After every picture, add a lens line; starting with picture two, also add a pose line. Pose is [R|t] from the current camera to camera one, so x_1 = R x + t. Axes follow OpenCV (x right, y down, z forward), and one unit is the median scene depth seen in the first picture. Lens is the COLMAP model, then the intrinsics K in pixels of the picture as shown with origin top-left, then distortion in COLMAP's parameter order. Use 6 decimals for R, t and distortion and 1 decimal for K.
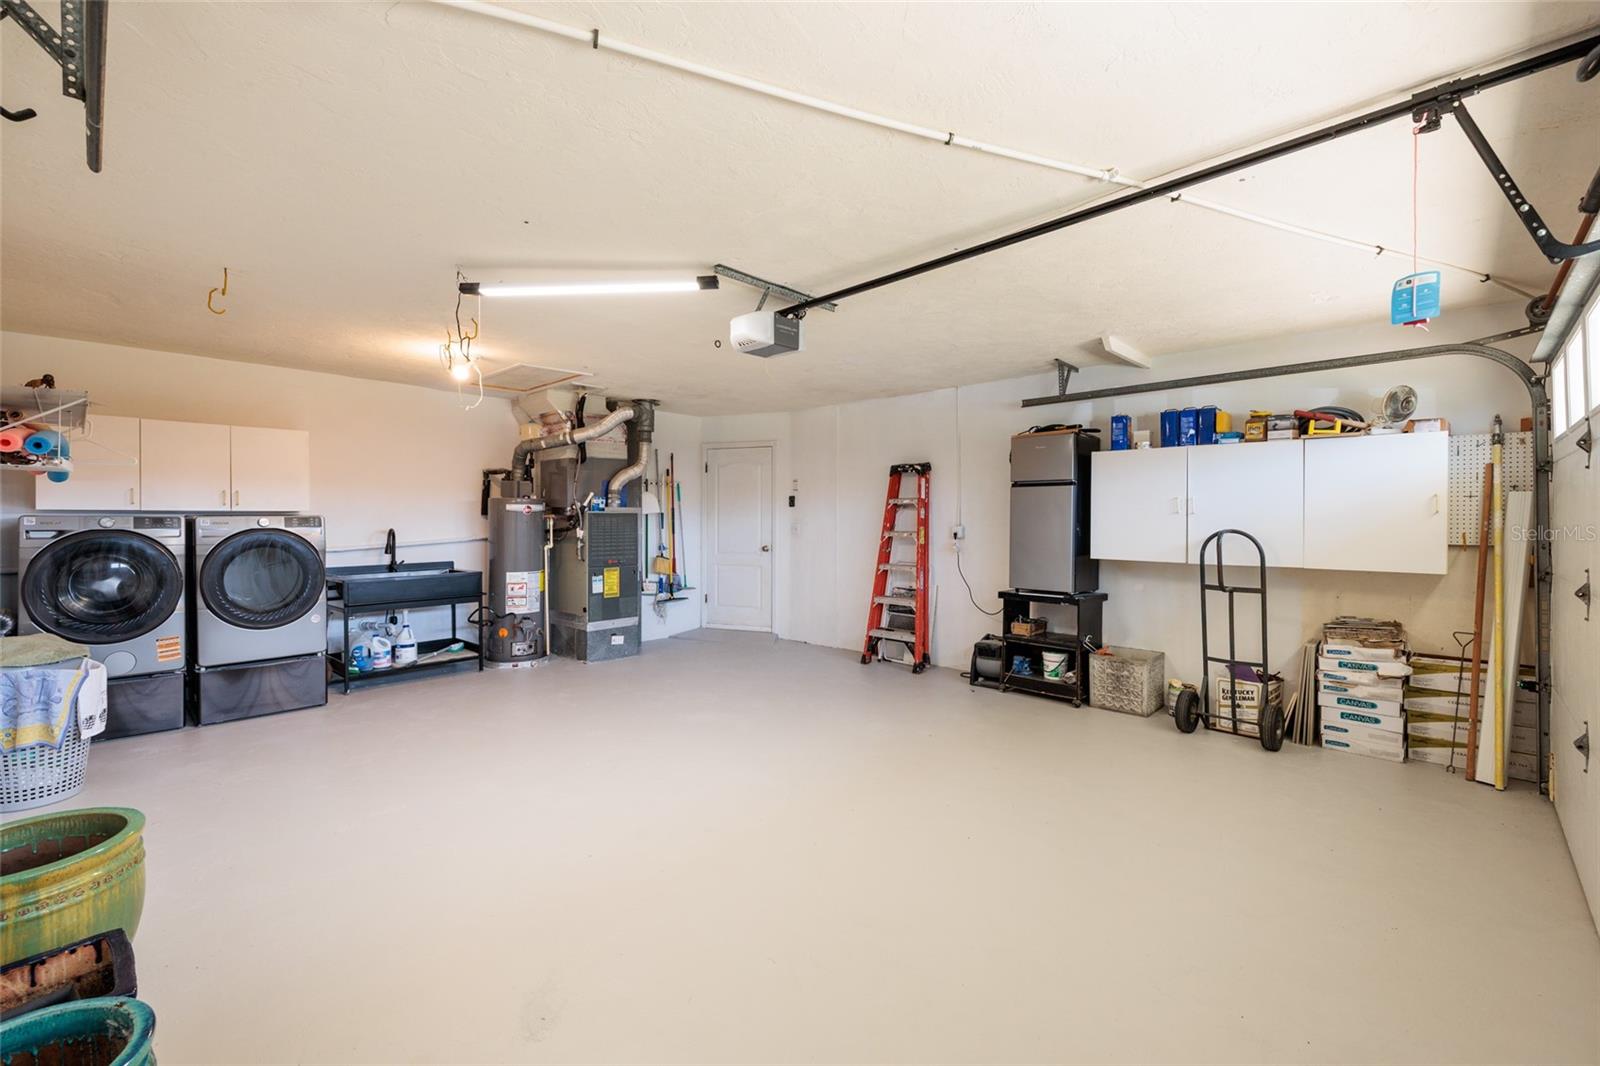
lens RADIAL K [[686.6, 0, 803.0], [0, 686.6, 519.5], [0, 0, 1]] dist [0.002136, 0.000171]
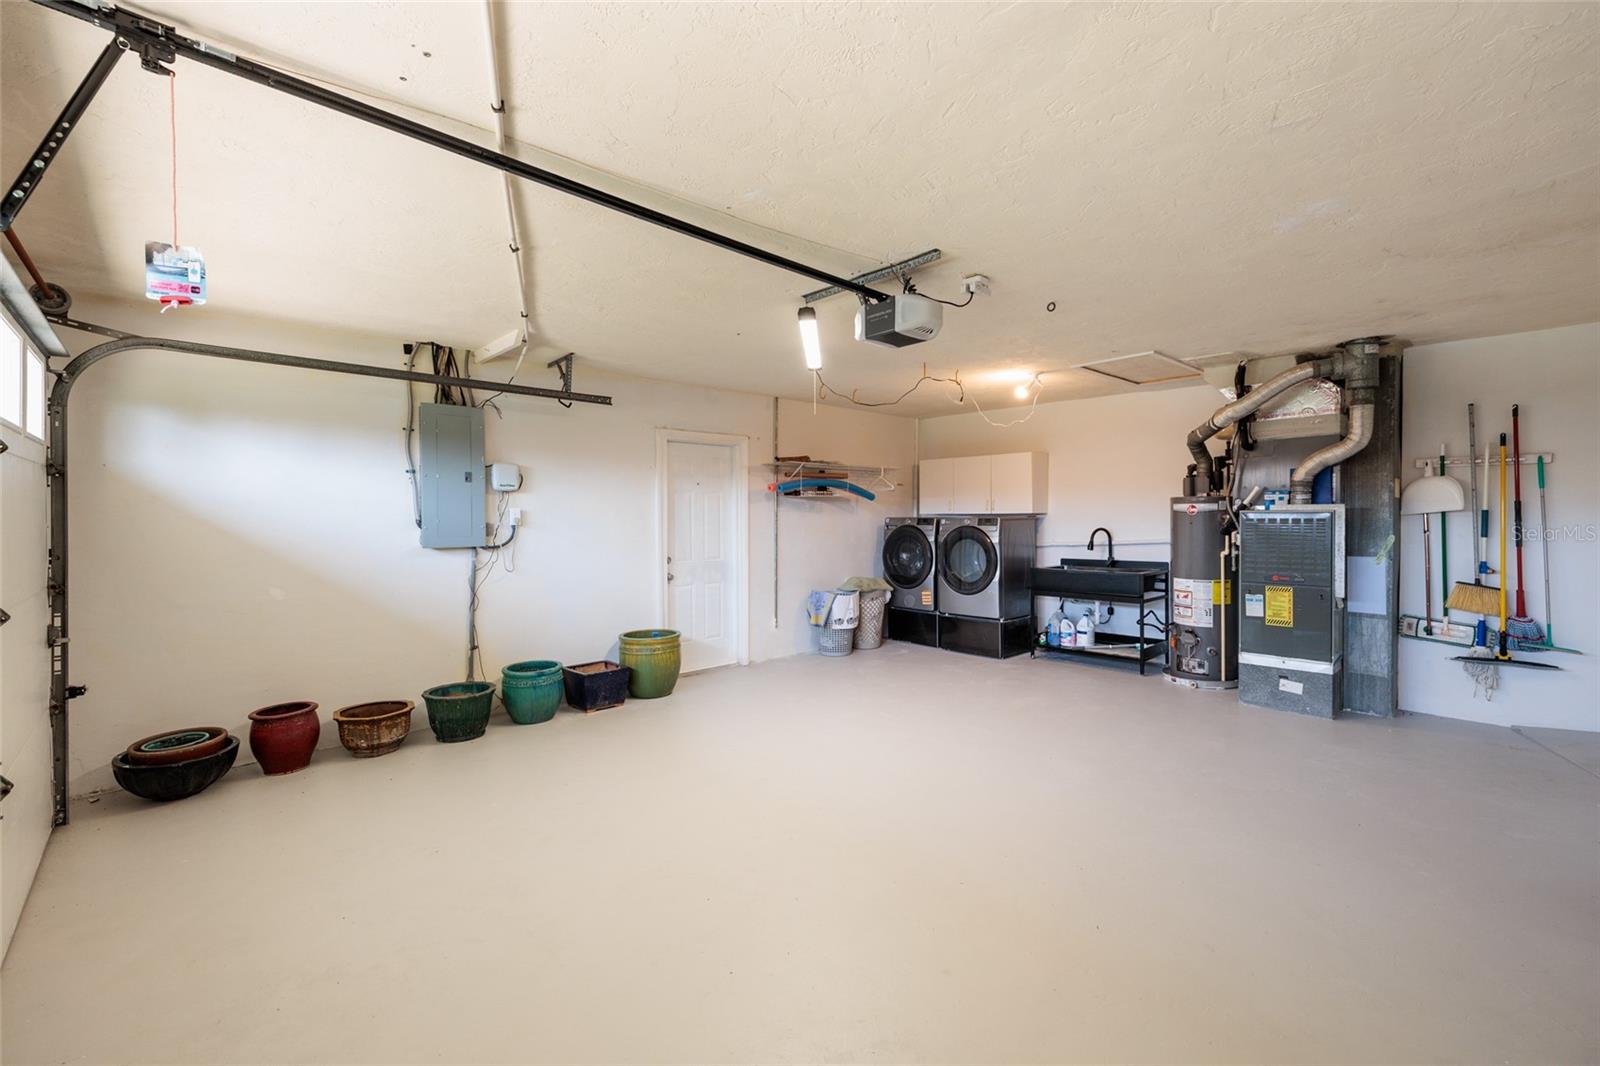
lens RADIAL K [[676.9, 0, 797.7], [0, 676.9, 526.8], [0, 0, 1]] dist [0.001241, 0.000018]
pose [[-0.078936, 0.013899, -0.996783, 0.502257], [0.000469, 0.999903, 0.013905, -0.004608], [0.996880, 0.000630, -0.078935, 0.550797]]
